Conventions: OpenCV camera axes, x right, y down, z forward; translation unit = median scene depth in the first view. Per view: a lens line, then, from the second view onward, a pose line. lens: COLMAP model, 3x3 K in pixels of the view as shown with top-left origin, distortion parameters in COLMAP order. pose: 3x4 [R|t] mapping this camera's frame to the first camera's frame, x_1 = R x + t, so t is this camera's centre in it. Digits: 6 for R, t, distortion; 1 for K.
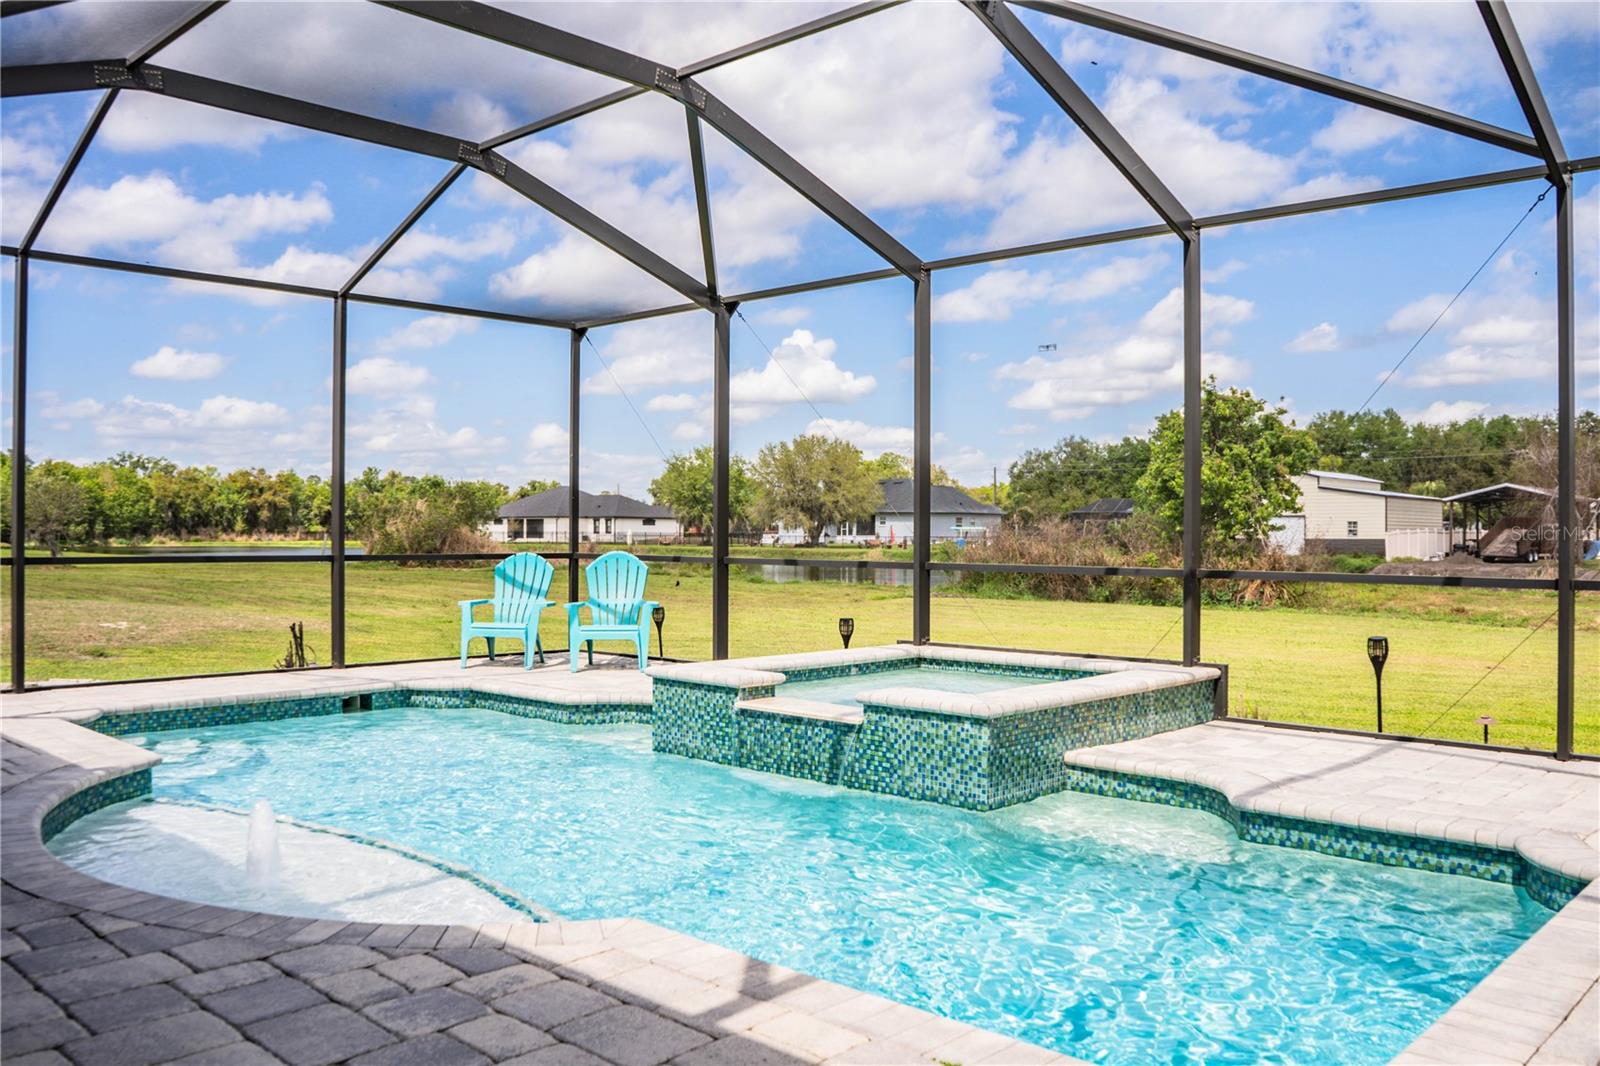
lens RADIAL K [[1301.9, 0, 806.1], [0, 1301.9, 531.8], [0, 0, 1]] dist [-0.114687, 0.081710]
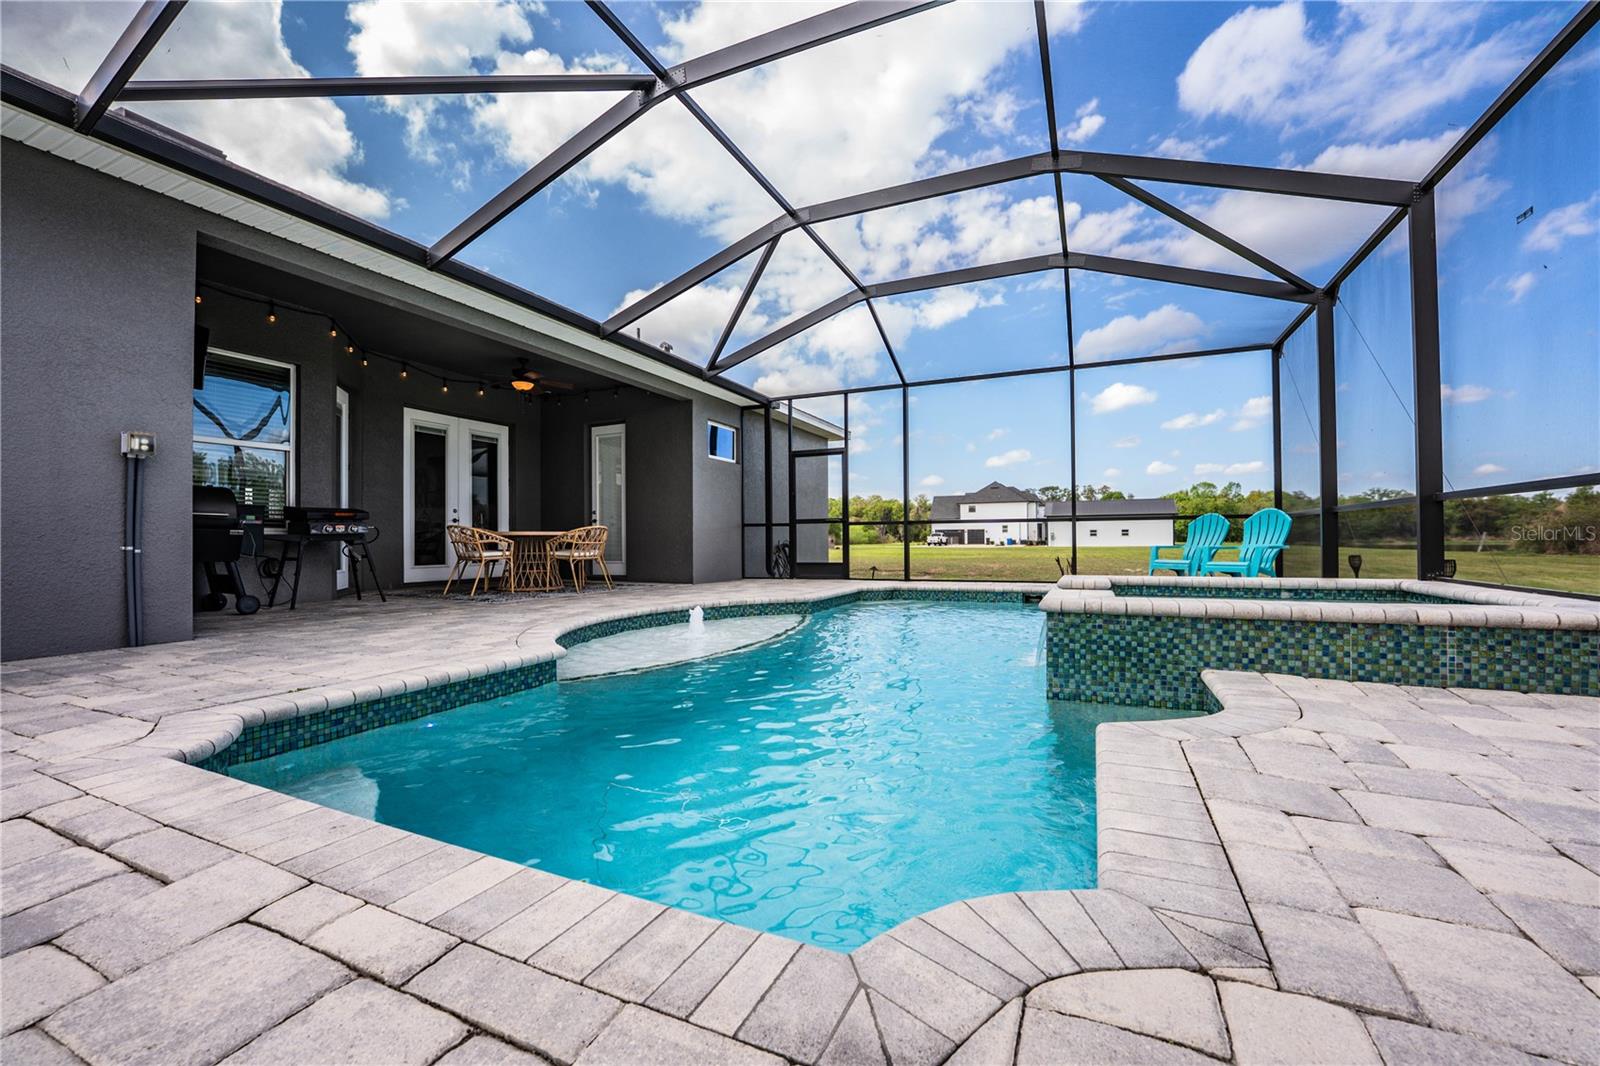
lens RADIAL K [[659.5, 0, 797.4], [0, 659.5, 539.0], [0, 0, 1]] dist [-0.021790, 0.000135]
pose [[0.310513, -0.013386, -0.950475, 0.530648], [0.010772, 0.999886, -0.010563, 0.078418], [0.950508, -0.006959, 0.310622, 0.566994]]
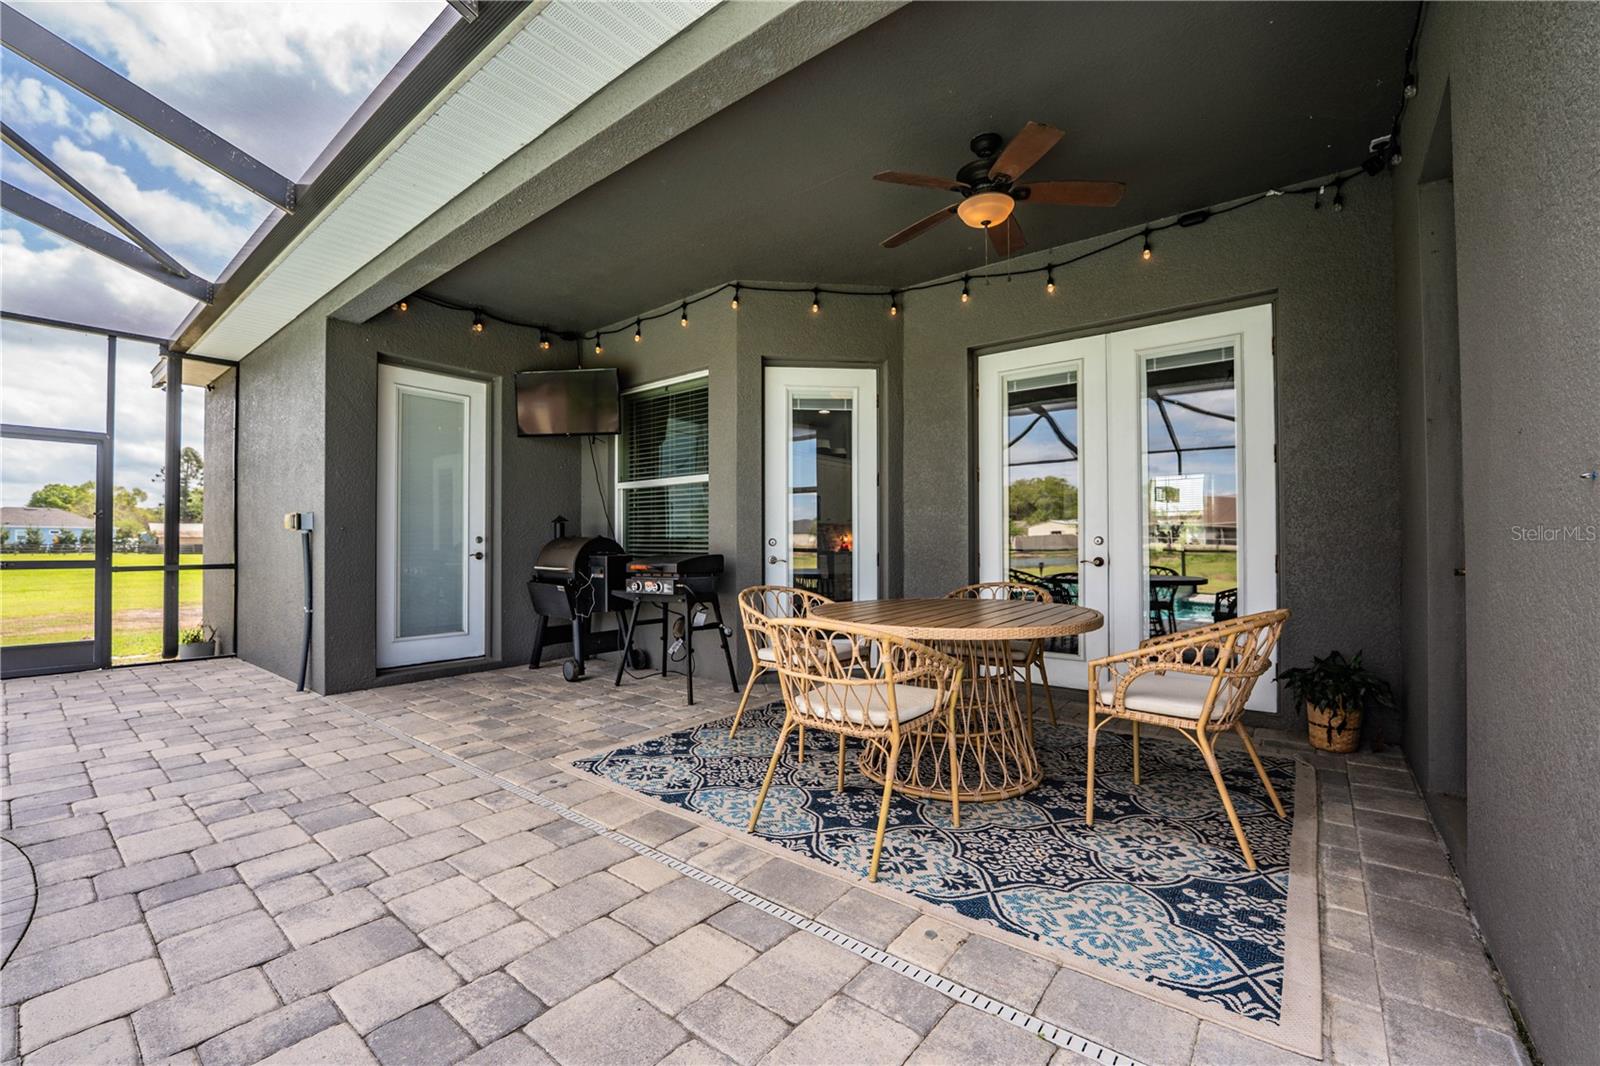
lens RADIAL K [[651.2, 0, 801.8], [0, 651.2, 539.0], [0, 0, 1]] dist [-0.025614, 0.000249]
pose [[-0.995876, -0.006489, -0.090491, -0.725053], [-0.005527, 0.999926, -0.010874, 0.000107], [0.090555, -0.010329, -0.995838, 0.929185]]
